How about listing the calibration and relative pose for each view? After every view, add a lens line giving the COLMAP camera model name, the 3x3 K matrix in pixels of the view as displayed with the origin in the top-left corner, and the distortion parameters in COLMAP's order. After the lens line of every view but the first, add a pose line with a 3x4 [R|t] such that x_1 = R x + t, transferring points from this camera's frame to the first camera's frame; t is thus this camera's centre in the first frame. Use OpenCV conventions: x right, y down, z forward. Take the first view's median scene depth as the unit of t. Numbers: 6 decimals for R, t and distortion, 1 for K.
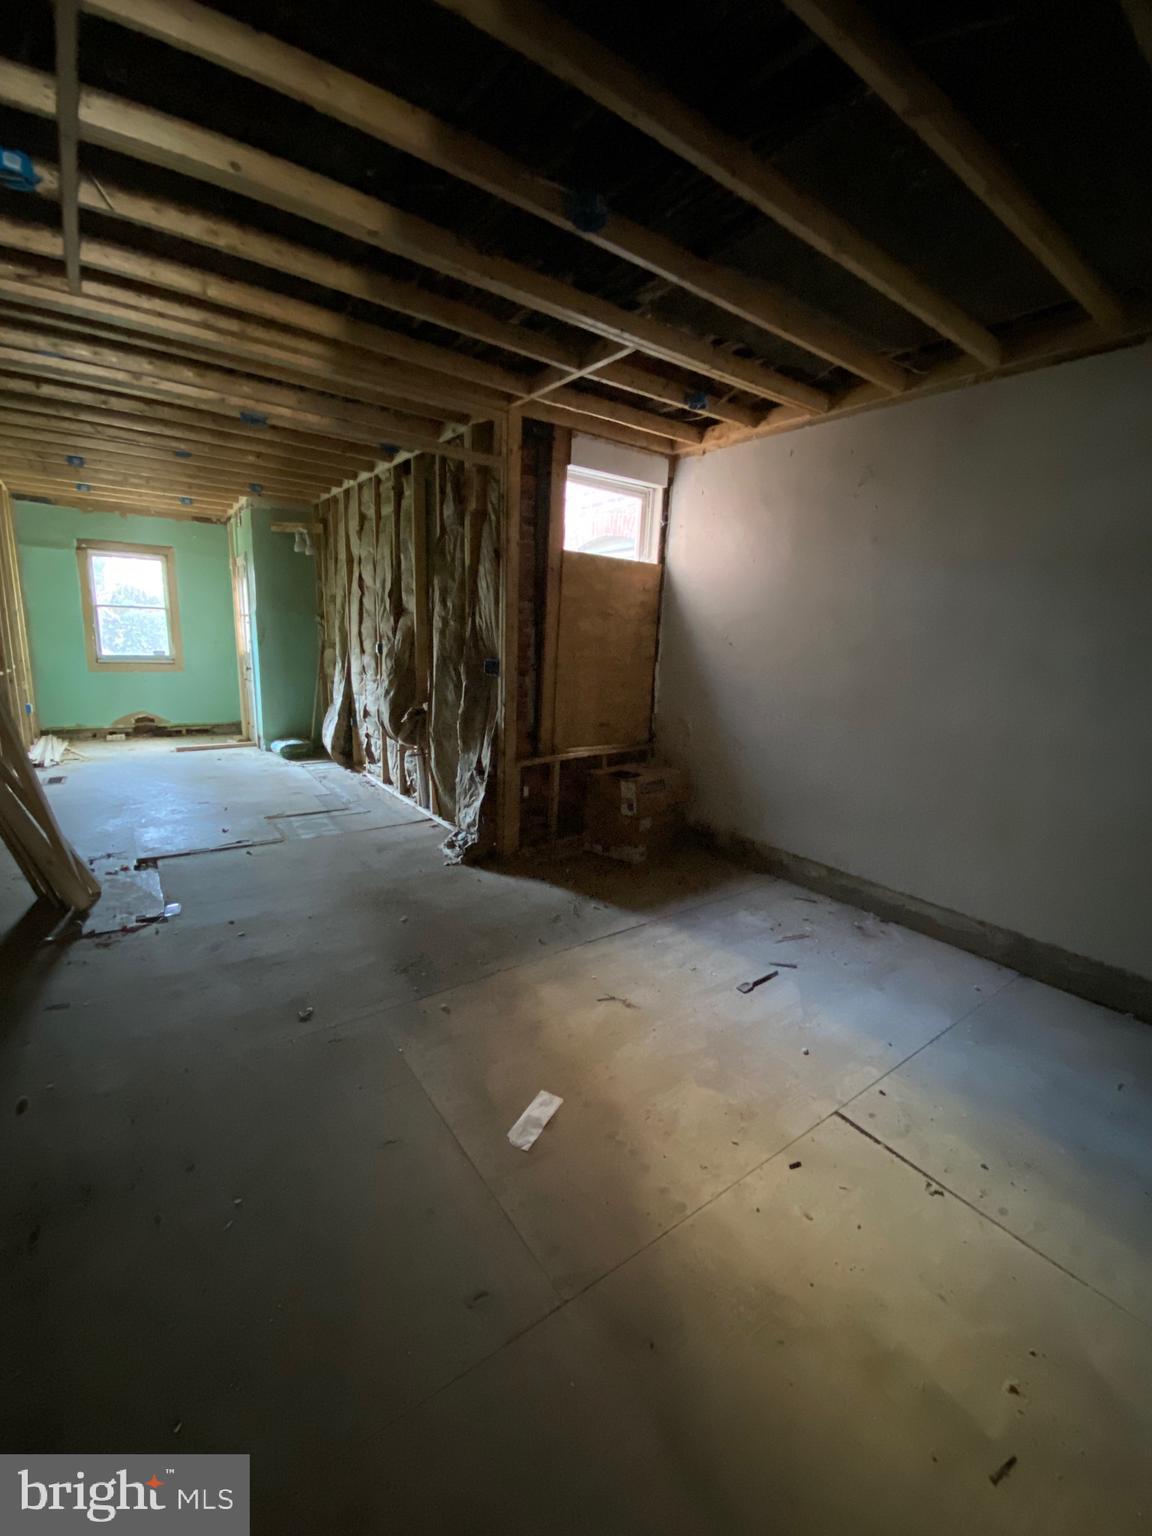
lens RADIAL K [[616.8, 0, 573.6], [0, 616.8, 762.6], [0, 0, 1]] dist [0.030705, -0.032901]
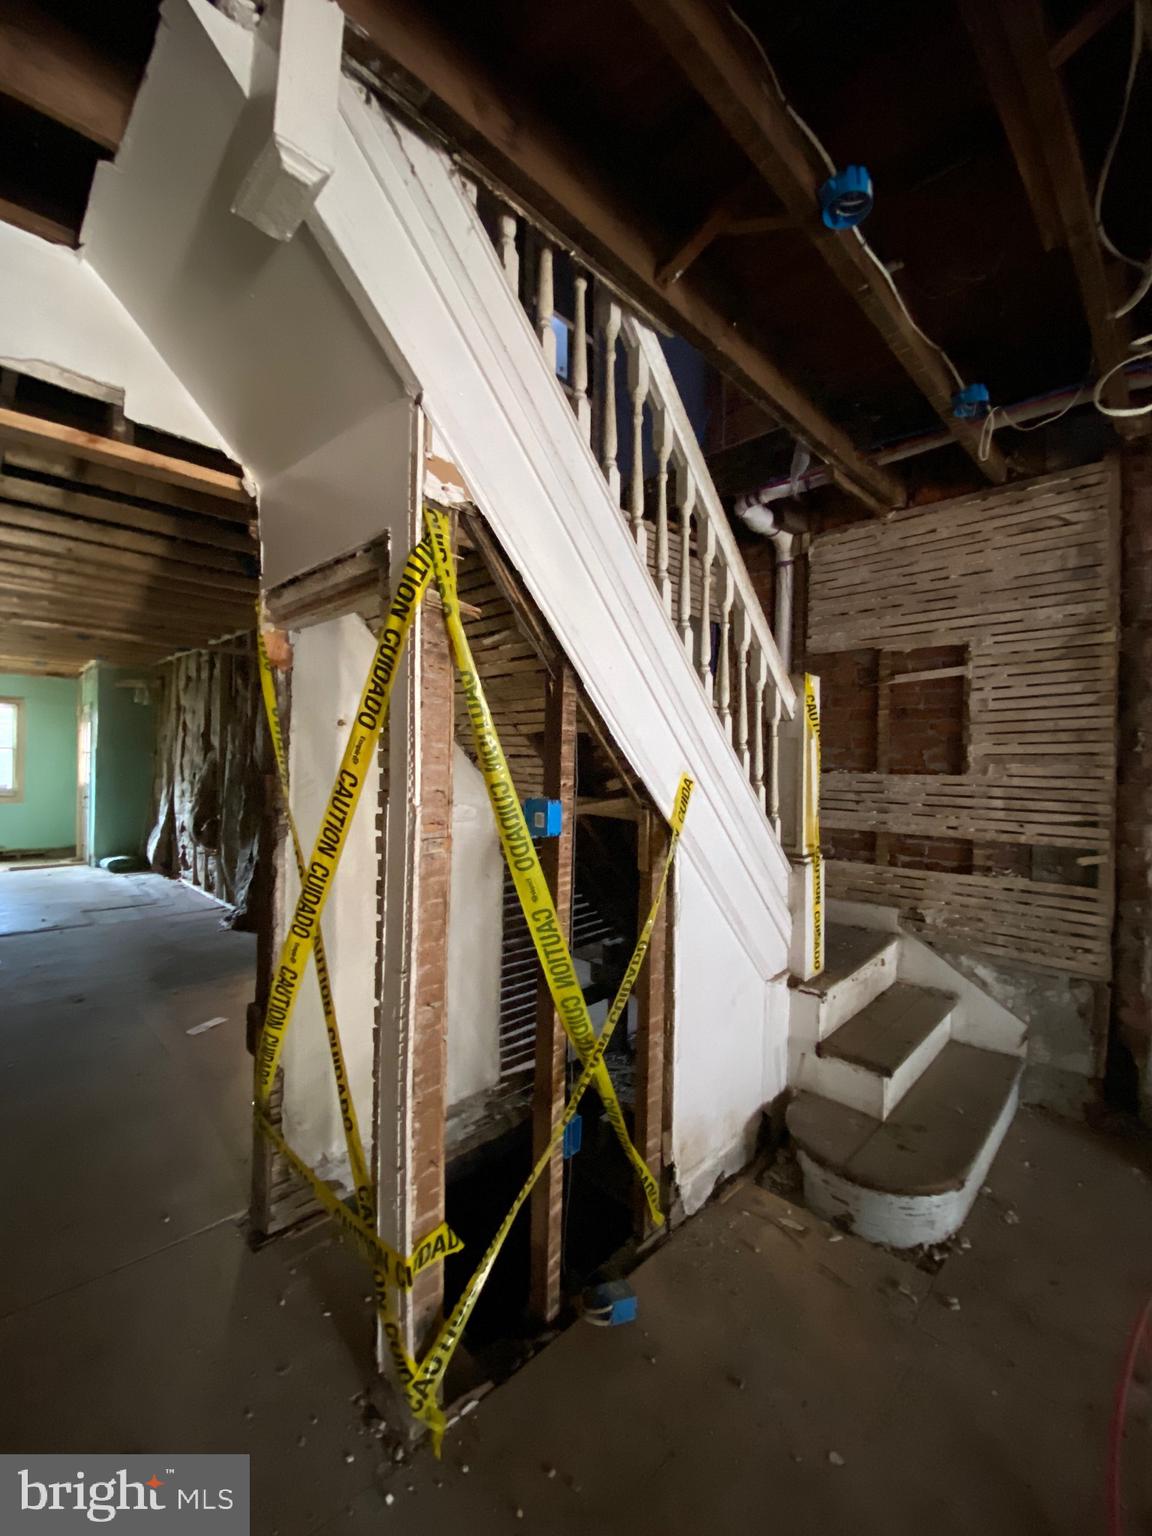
lens RADIAL K [[624.5, 0, 568.9], [0, 624.5, 763.5], [0, 0, 1]] dist [0.001614, -0.009510]
pose [[0.987051, -0.023246, 0.158714, 0.245146], [0.053946, 0.979918, -0.191967, 0.078486], [-0.151064, 0.198043, 0.968483, -0.369003]]
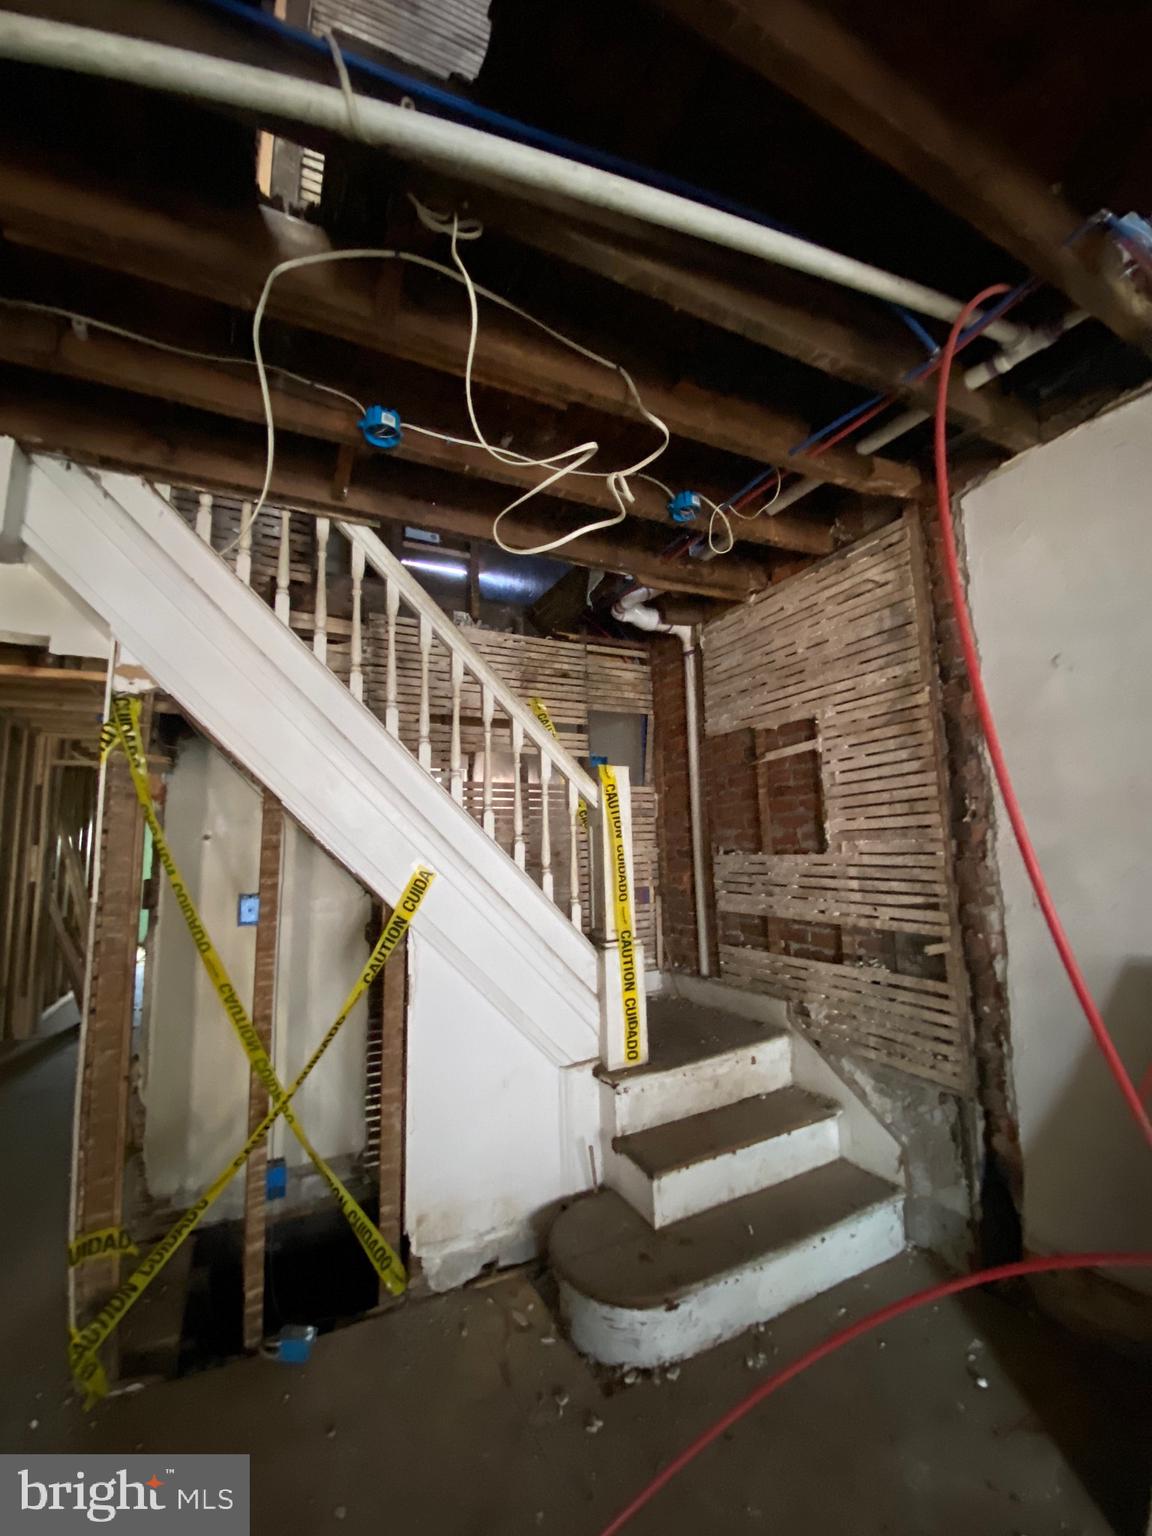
lens RADIAL K [[616.8, 0, 573.6], [0, 616.8, 762.6], [0, 0, 1]] dist [0.030705, -0.032901]
pose [[0.983962, -0.087474, -0.155455, 0.558552], [0.030331, 0.940859, -0.337438, 0.097293], [0.175778, 0.327311, 0.928423, -0.423566]]
